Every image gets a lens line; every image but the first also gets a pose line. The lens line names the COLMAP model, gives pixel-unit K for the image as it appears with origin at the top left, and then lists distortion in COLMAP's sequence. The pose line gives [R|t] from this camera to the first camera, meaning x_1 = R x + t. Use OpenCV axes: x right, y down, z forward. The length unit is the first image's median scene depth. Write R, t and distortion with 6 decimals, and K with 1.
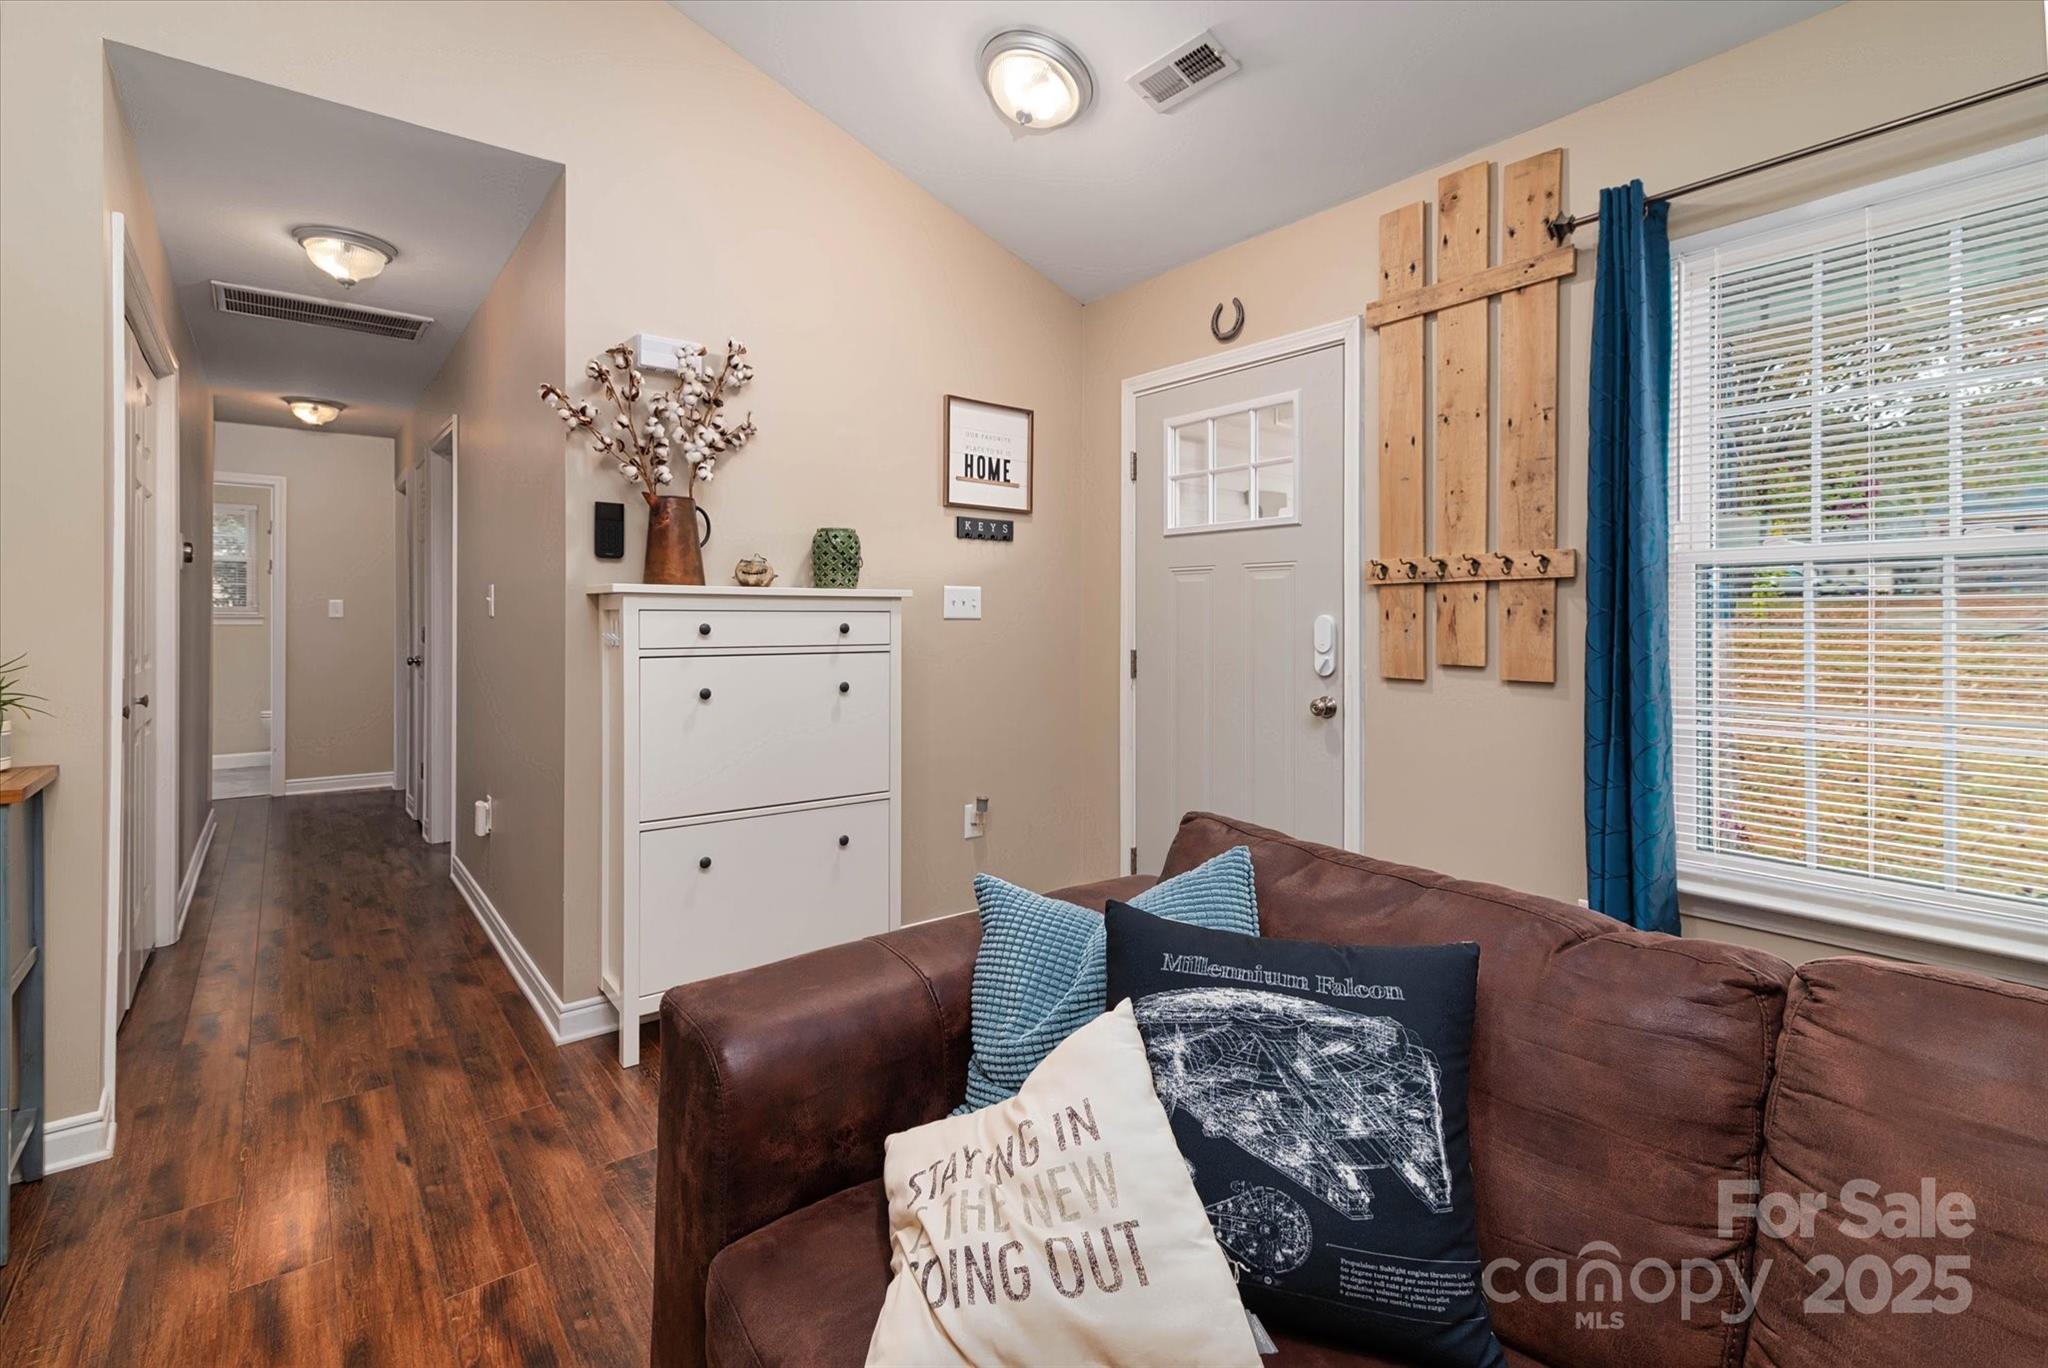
lens RADIAL K [[939.7, 0, 1044.5], [0, 939.7, 619.6], [0, 0, 1]] dist [0.012183, -0.000578]
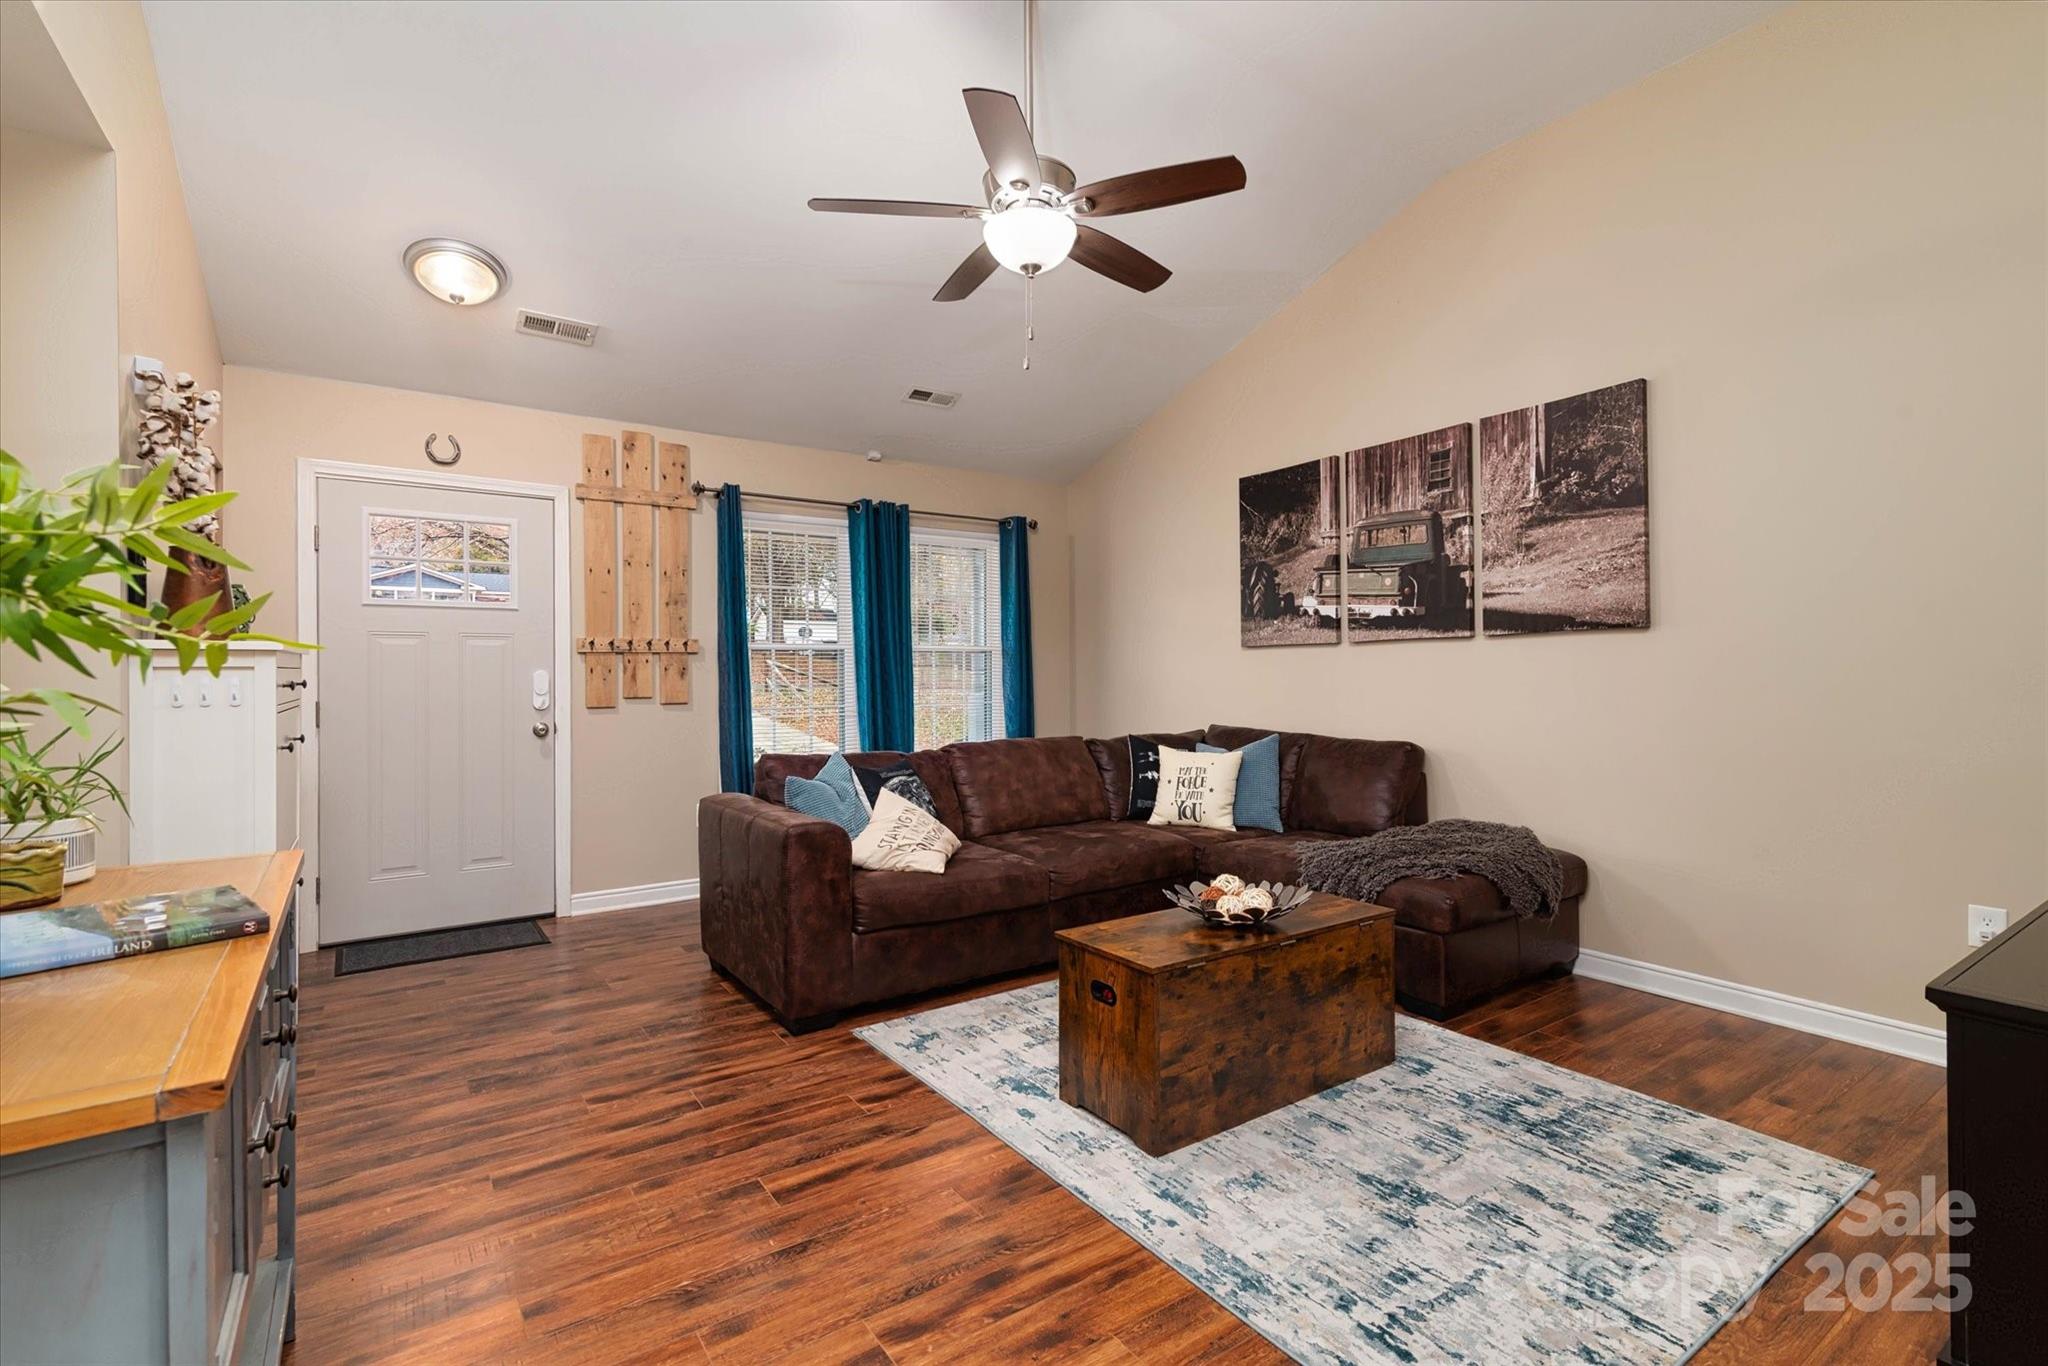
lens RADIAL K [[939.7, 0, 1041.3], [0, 939.7, 674.3], [0, 0, 1]] dist [0.012183, -0.000578]
pose [[0.040275, -0.006057, 0.999170, -1.355819], [0.004591, 0.999972, 0.005877, -0.004601], [-0.999178, 0.004350, 0.040302, 0.125591]]
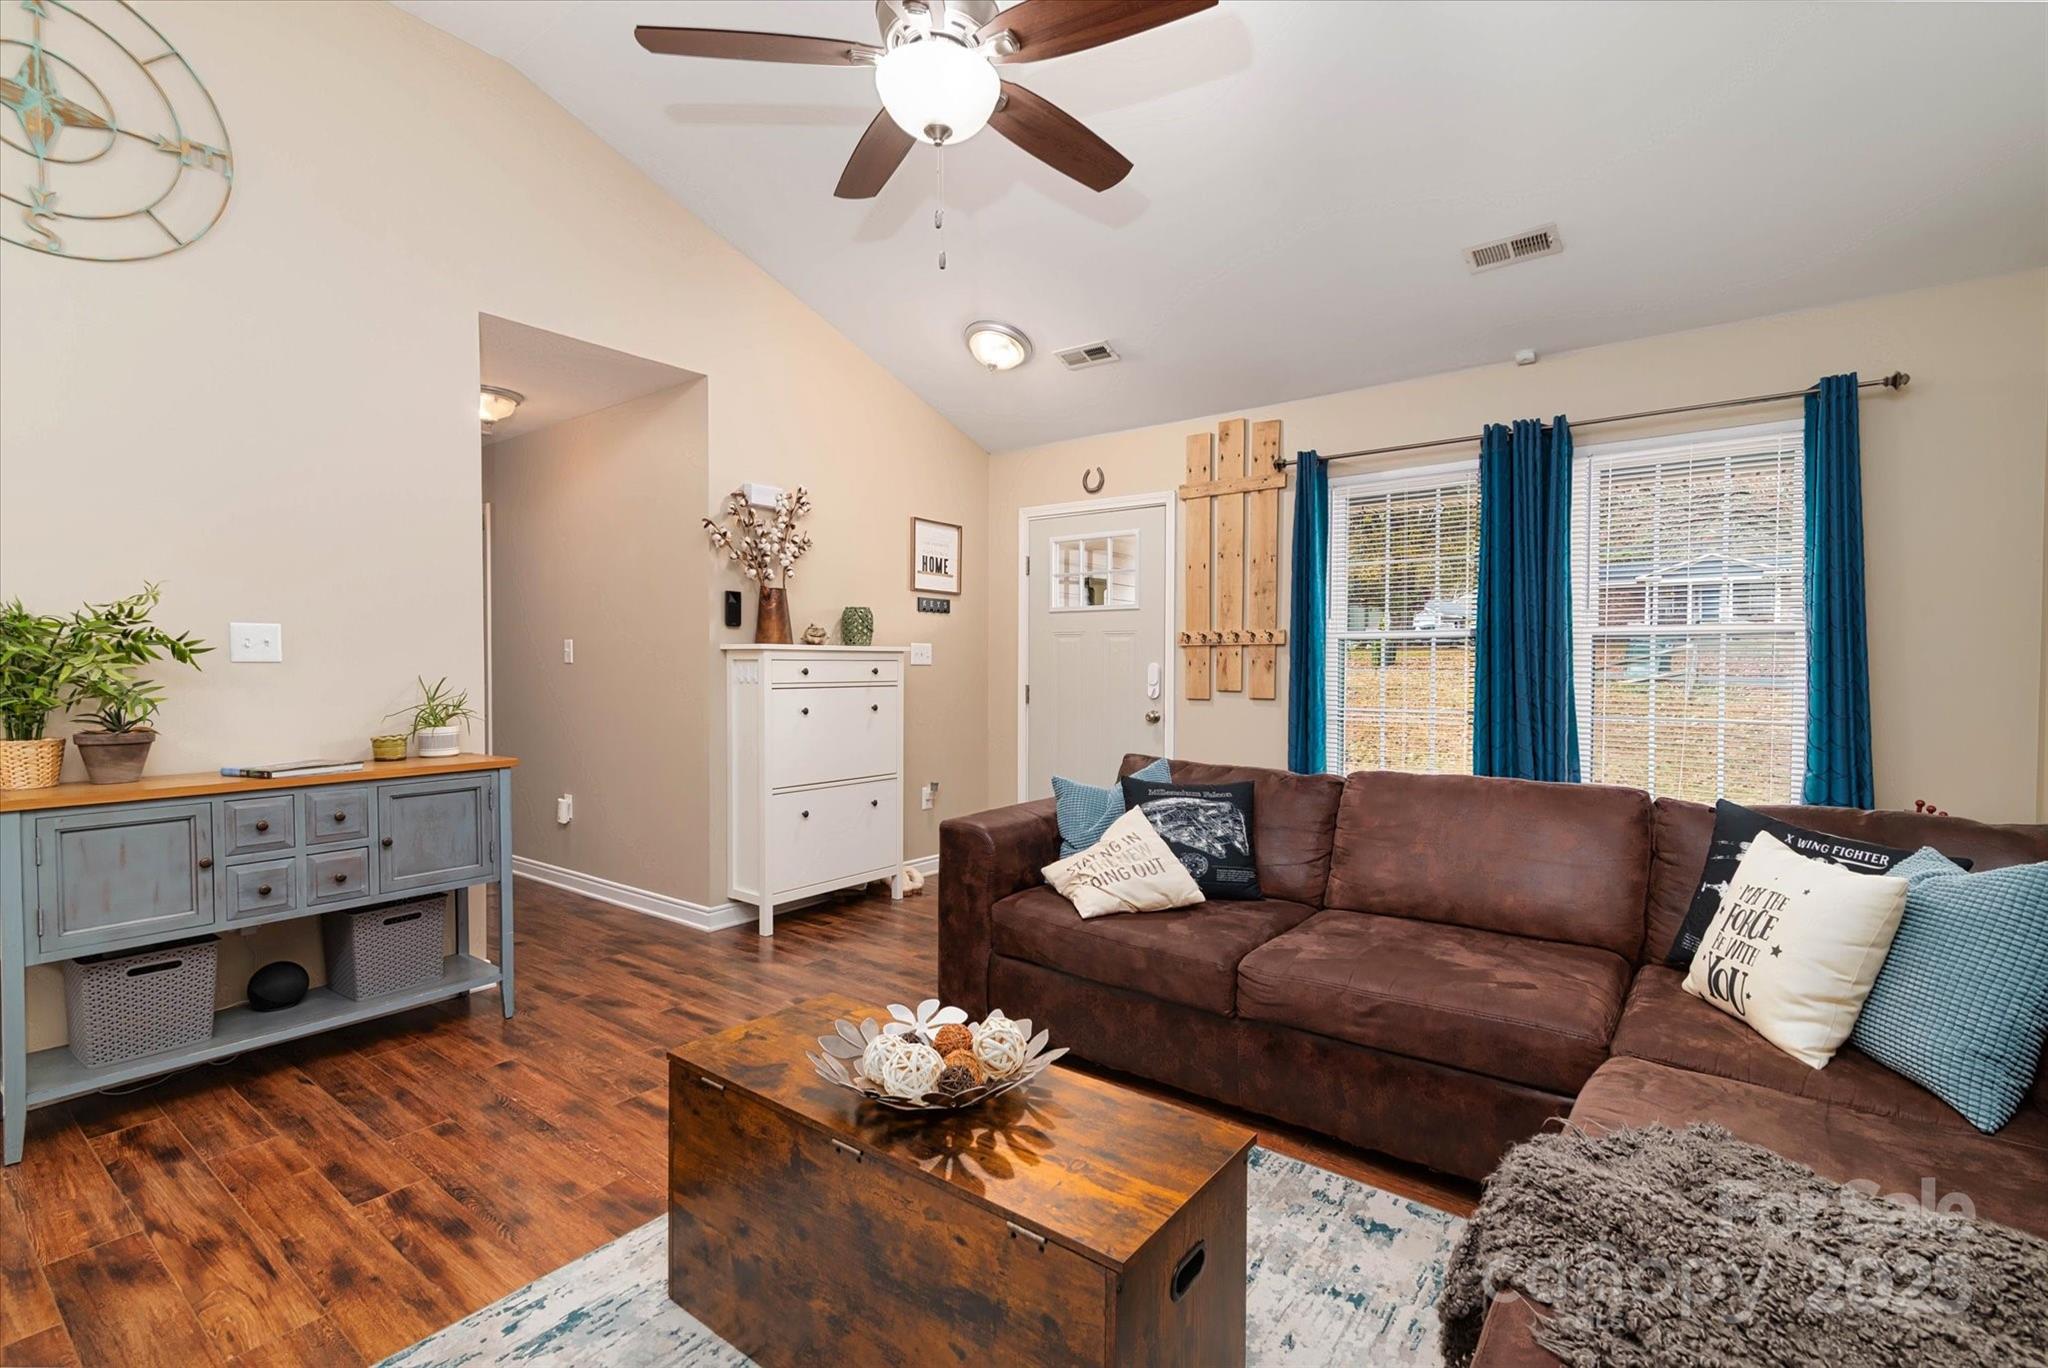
lens RADIAL K [[939.7, 0, 1038.0], [0, 939.7, 689.8], [0, 0, 1]] dist [0.012183, -0.000578]
pose [[0.966914, -0.006122, 0.255031, -0.379093], [-0.001062, 0.999607, 0.028021, -0.003974], [-0.255102, -0.027365, 0.966527, -0.666185]]
